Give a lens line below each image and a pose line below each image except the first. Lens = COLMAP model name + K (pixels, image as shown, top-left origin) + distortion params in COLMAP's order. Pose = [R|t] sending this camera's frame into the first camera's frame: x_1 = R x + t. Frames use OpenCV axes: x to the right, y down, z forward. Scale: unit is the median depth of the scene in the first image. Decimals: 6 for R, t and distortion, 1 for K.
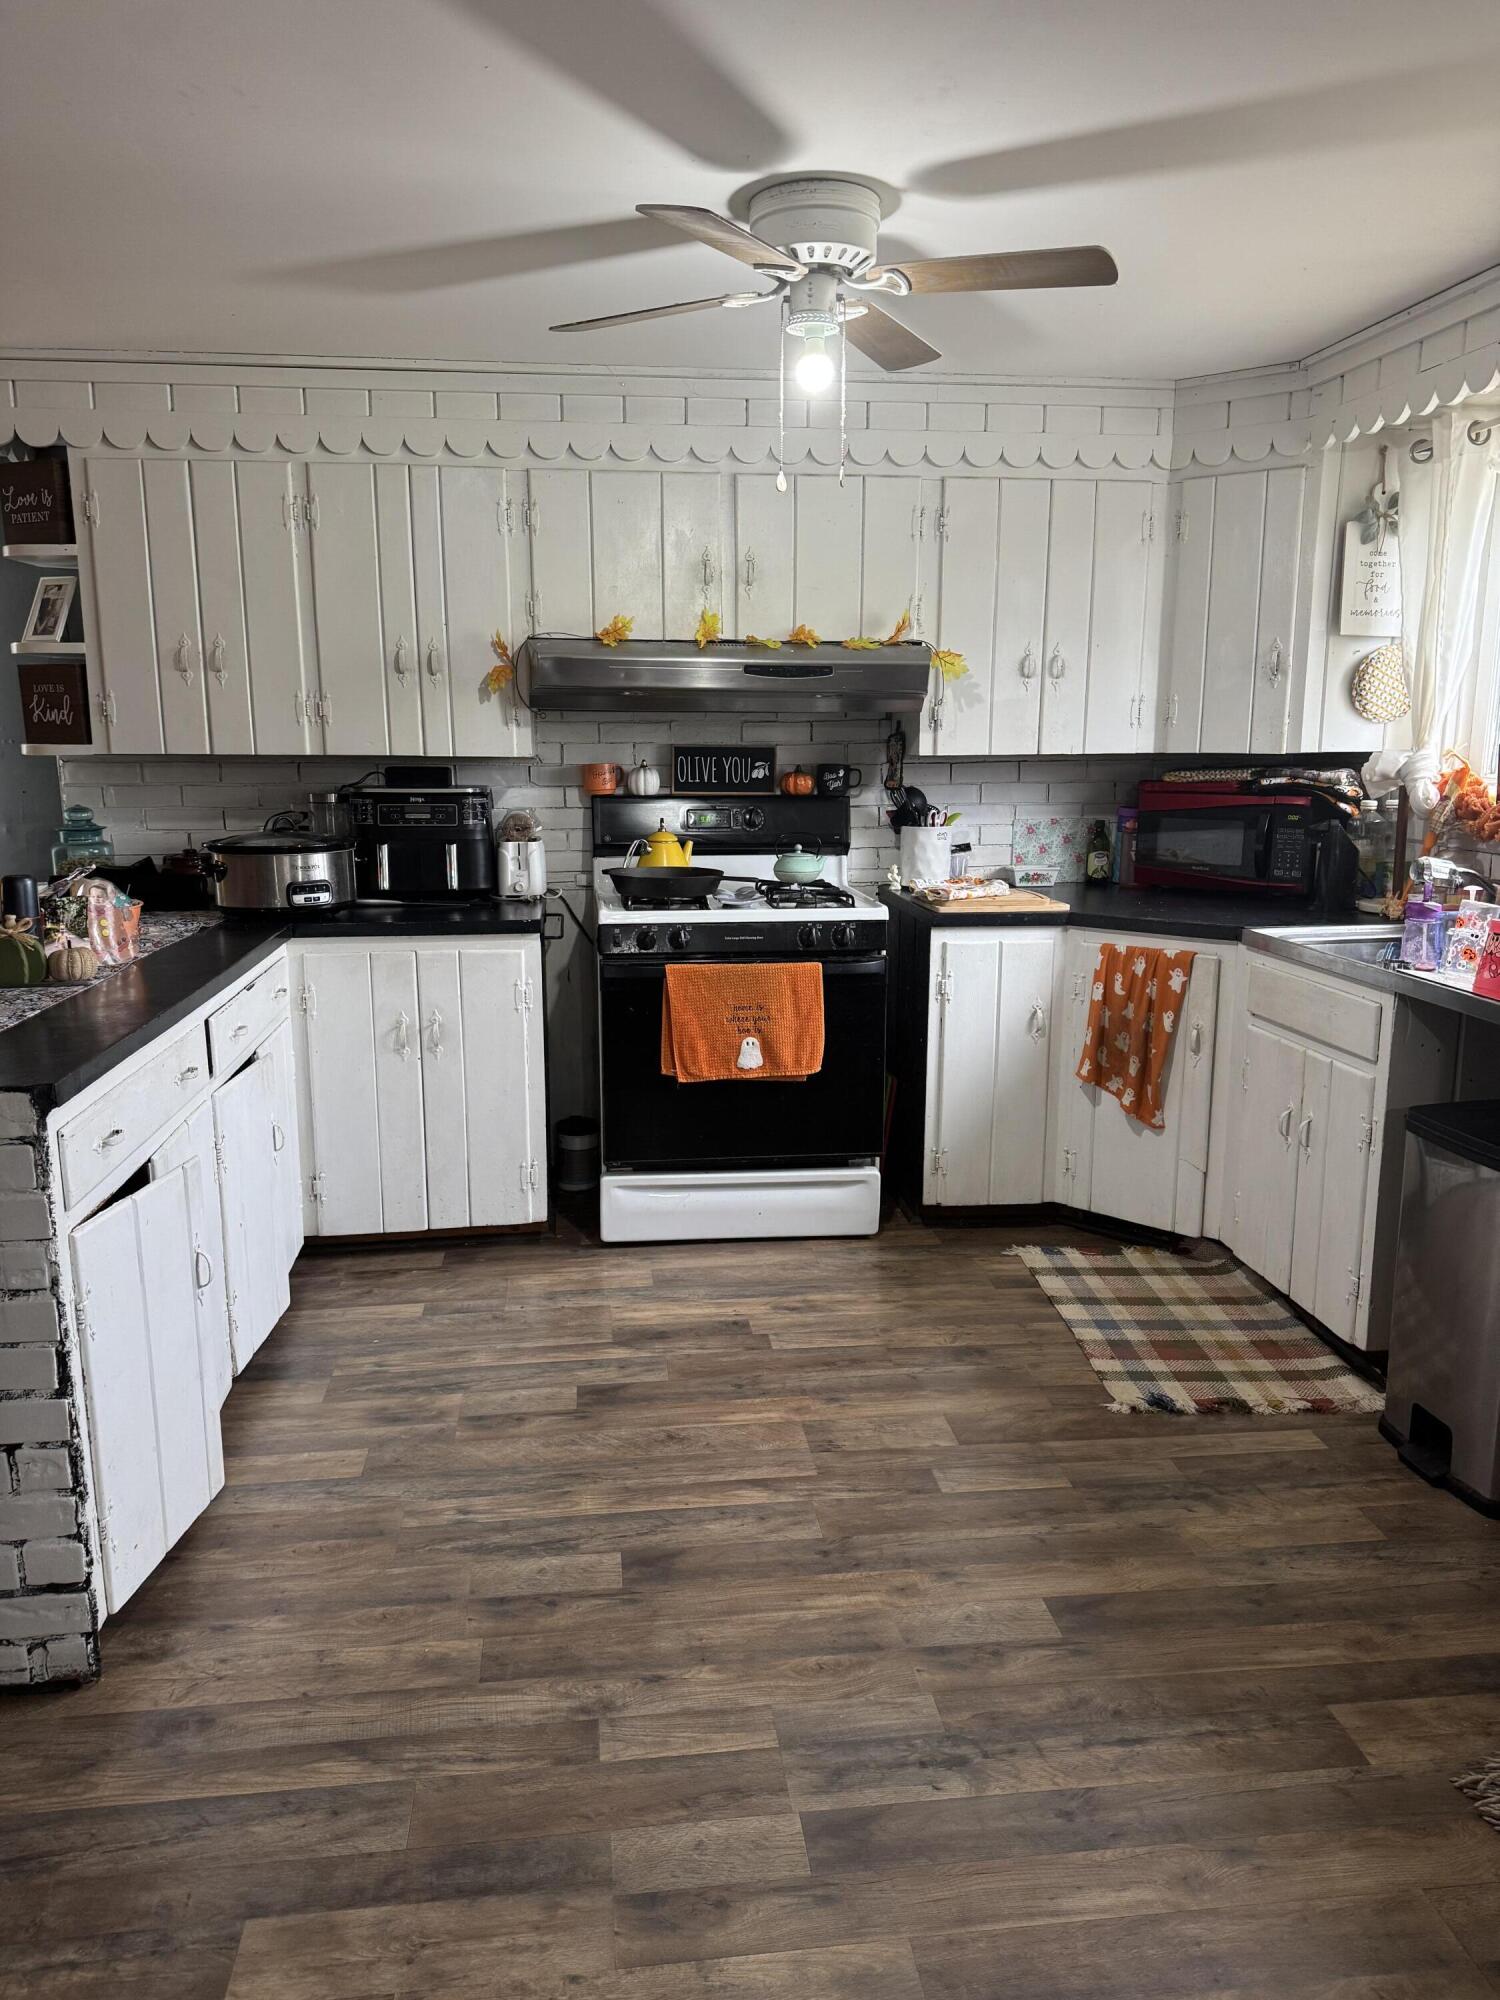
lens RADIAL K [[1419.8, 0, 743.9], [0, 1419.8, 1028.2], [0, 0, 1]] dist [0.053656, -0.062320]
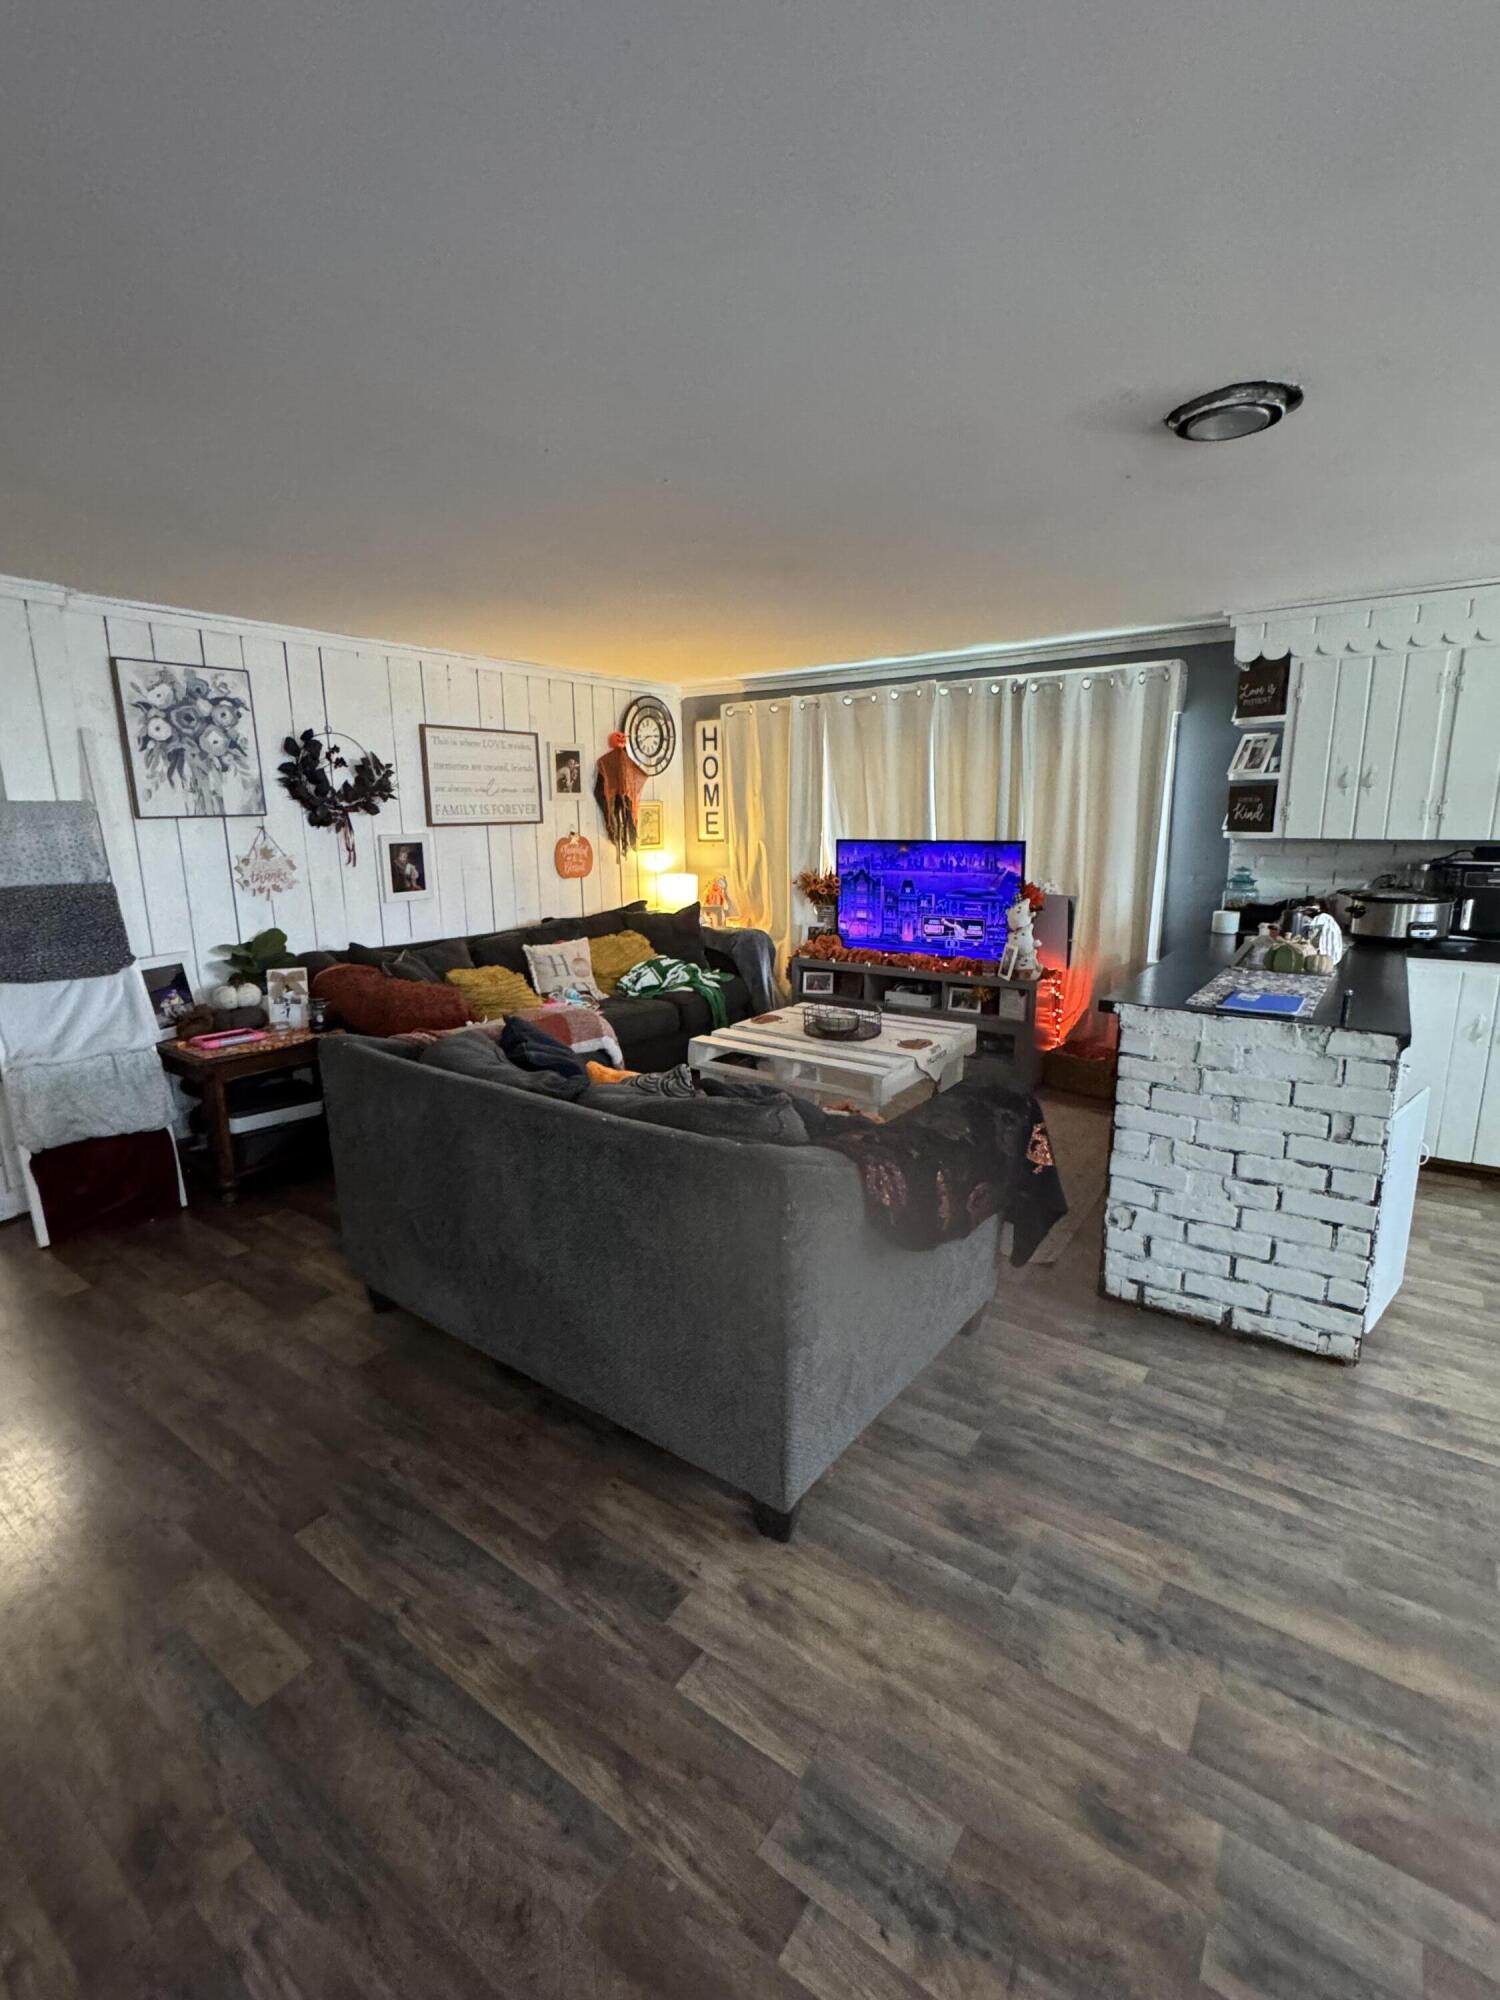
lens RADIAL K [[904.0, 0, 765.8], [0, 904.0, 1003.3], [0, 0, 1]] dist [0.001276, 0.000366]
pose [[0.742221, 0.133709, -0.656681, -0.175823], [-0.129695, 0.990028, 0.054994, 0.022118], [0.657486, 0.044351, 0.752161, -0.197337]]
